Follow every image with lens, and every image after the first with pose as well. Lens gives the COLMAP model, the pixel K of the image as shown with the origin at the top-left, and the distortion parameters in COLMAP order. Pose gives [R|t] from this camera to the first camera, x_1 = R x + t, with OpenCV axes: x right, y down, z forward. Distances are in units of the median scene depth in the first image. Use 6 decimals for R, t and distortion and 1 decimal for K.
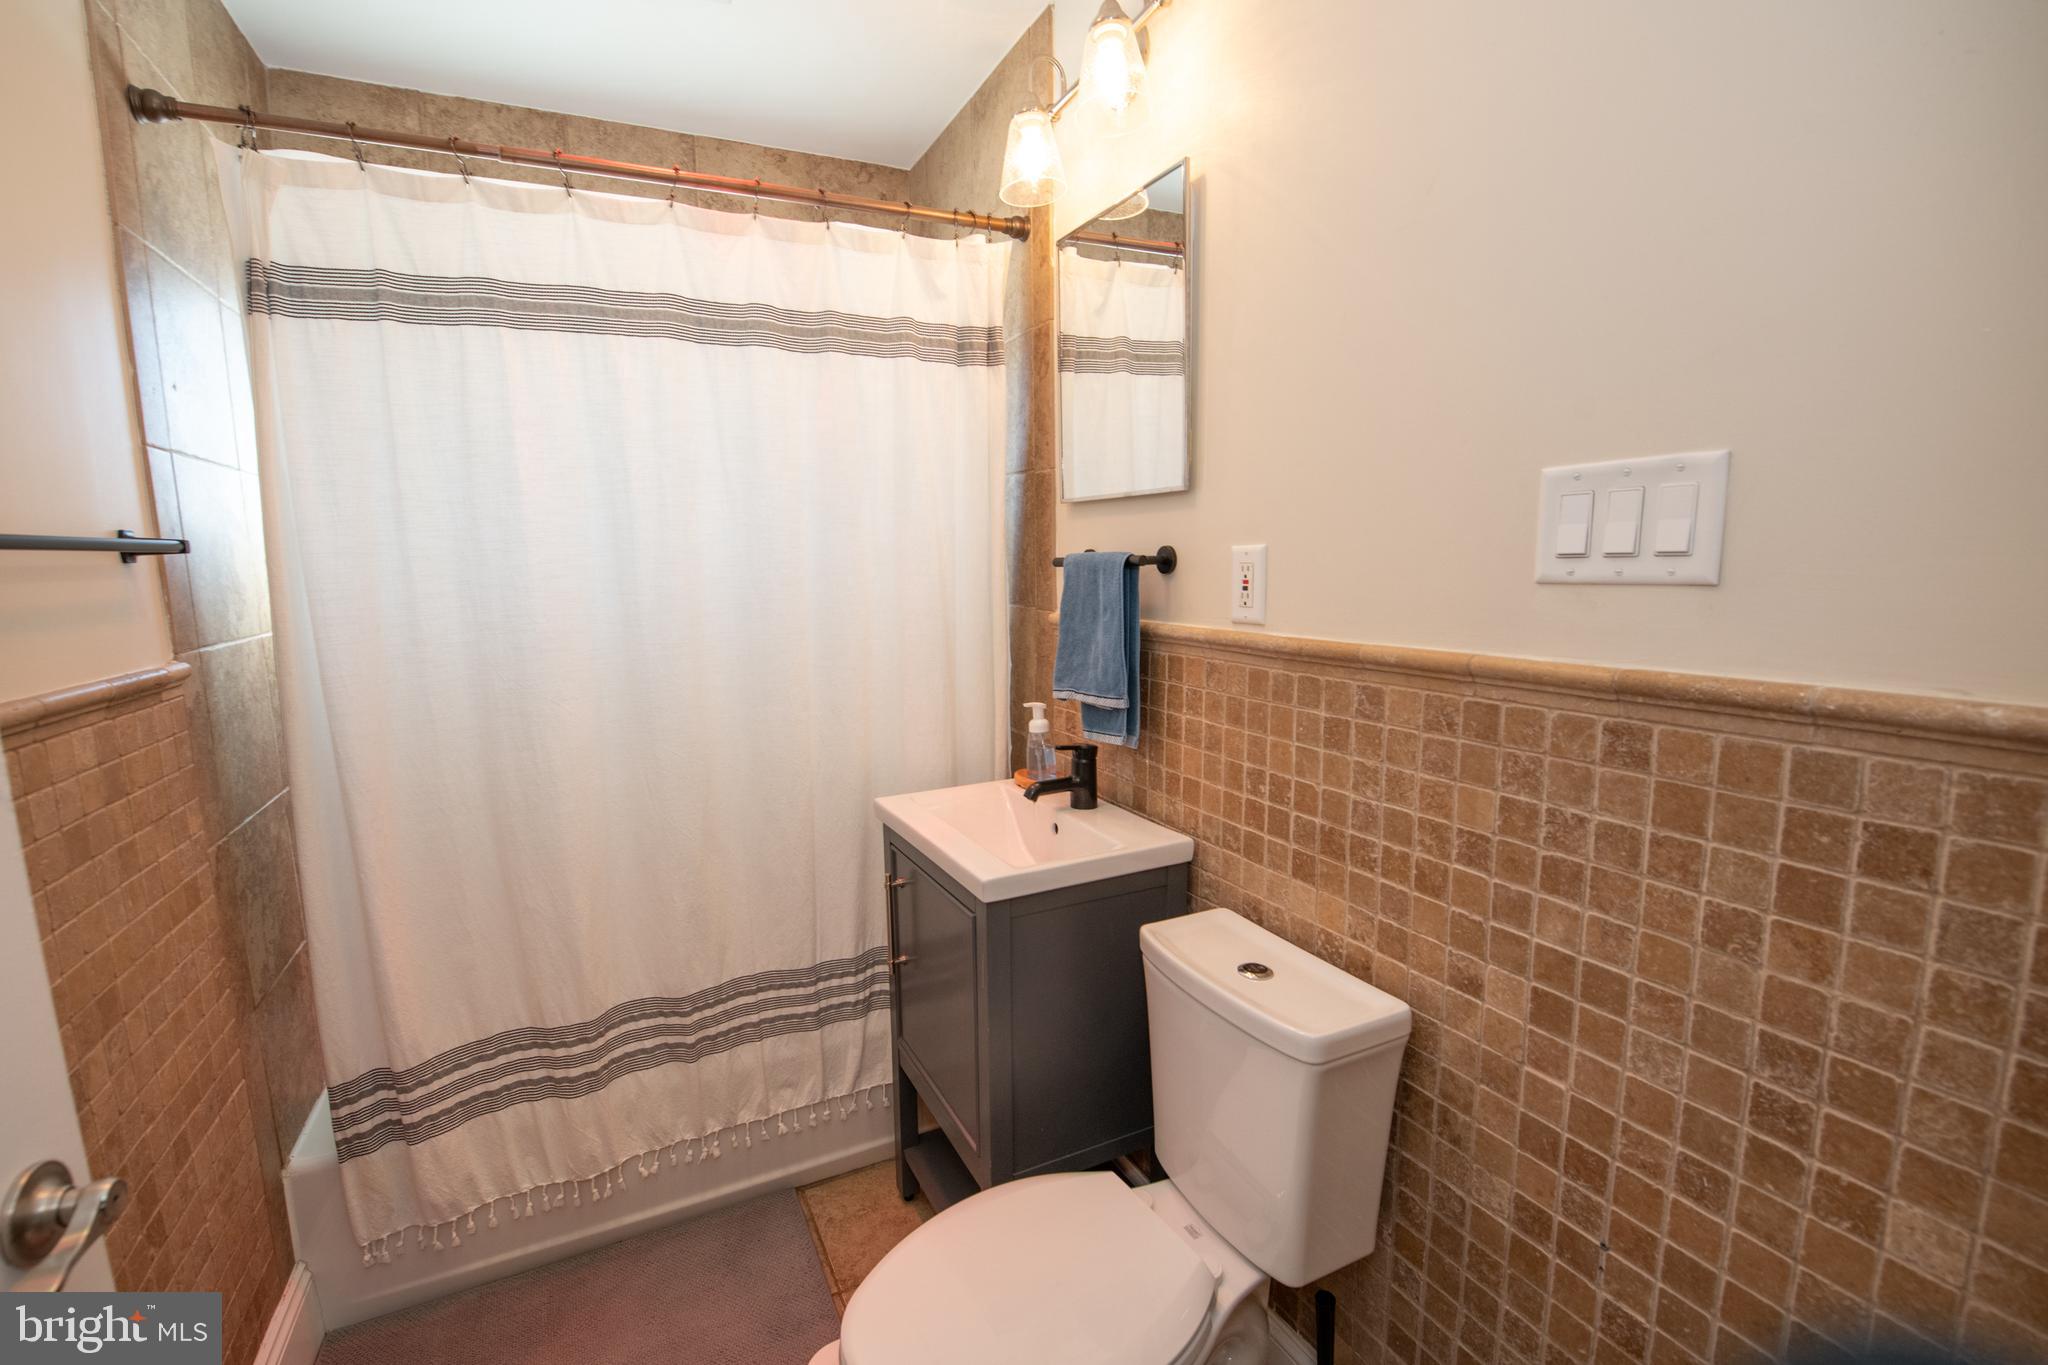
lens RADIAL K [[858.8, 0, 1028.2], [0, 858.8, 686.3], [0, 0, 1]] dist [-0.015116, -0.001799]
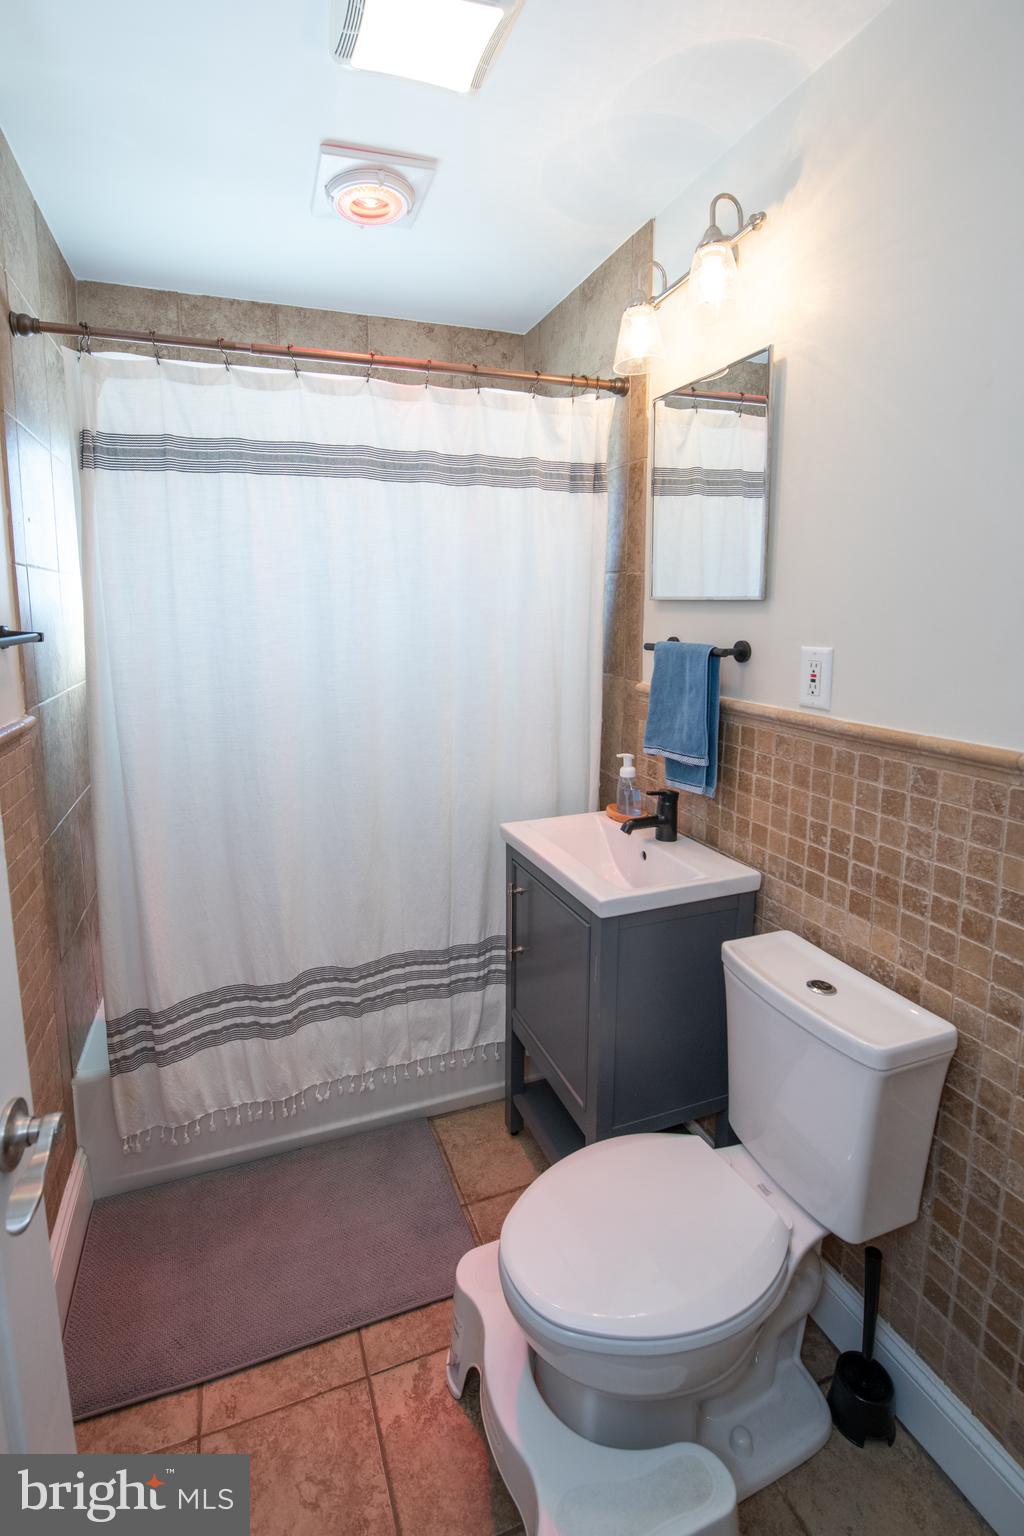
lens RADIAL K [[684.8, 0, 492.3], [0, 684.8, 688.9], [0, 0, 1]] dist [-0.017470, -0.000988]
pose [[0.994639, 0.024107, -0.100554, -0.107535], [-0.026078, 0.999492, -0.018331, -0.064937], [0.100061, 0.020855, 0.994763, -0.048779]]
